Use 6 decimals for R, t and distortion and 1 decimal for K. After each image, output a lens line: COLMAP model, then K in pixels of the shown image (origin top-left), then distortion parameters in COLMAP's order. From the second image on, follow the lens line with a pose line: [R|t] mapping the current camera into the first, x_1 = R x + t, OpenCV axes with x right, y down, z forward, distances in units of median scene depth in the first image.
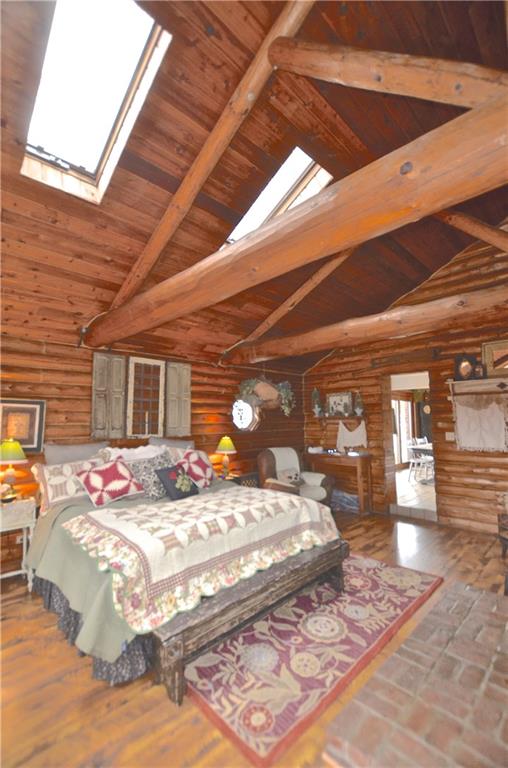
lens RADIAL K [[329.3, 0, 253.3], [0, 329.3, 386.4], [0, 0, 1]] dist [-0.024961, -0.000045]
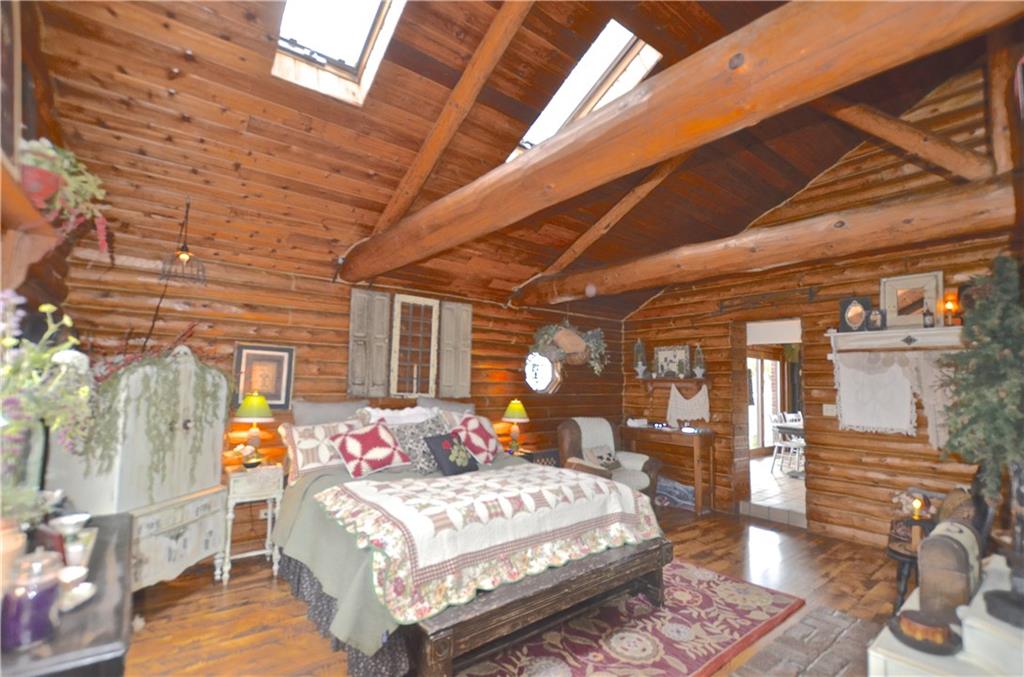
lens RADIAL K [[453.6, 0, 509.9], [0, 453.6, 344.6], [0, 0, 1]] dist [-0.022957, 0.000754]
pose [[0.994011, 0.019673, -0.107499, 0.021874], [-0.017559, 0.999634, 0.020577, 0.004041], [0.107864, -0.018566, 0.993992, -0.070777]]
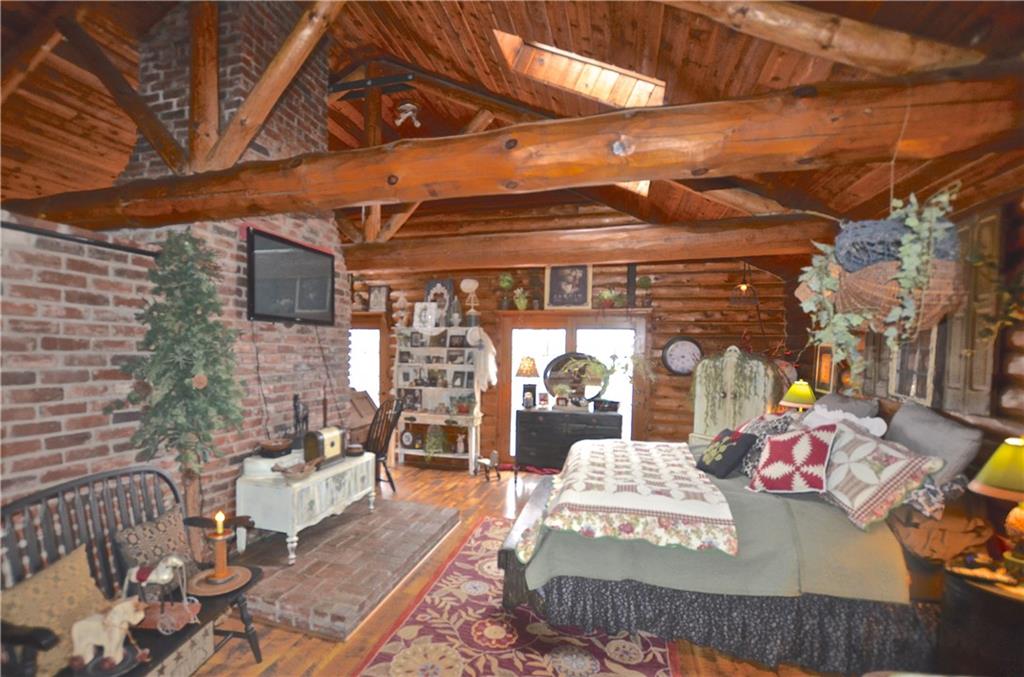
lens RADIAL K [[453.6, 0, 509.9], [0, 453.6, 344.6], [0, 0, 1]] dist [-0.022957, 0.000754]
pose [[-0.823764, -0.007762, -0.566879, 0.827822], [0.055877, 0.993926, -0.094807, 0.161479], [0.564172, -0.109774, -0.818327, 1.884907]]
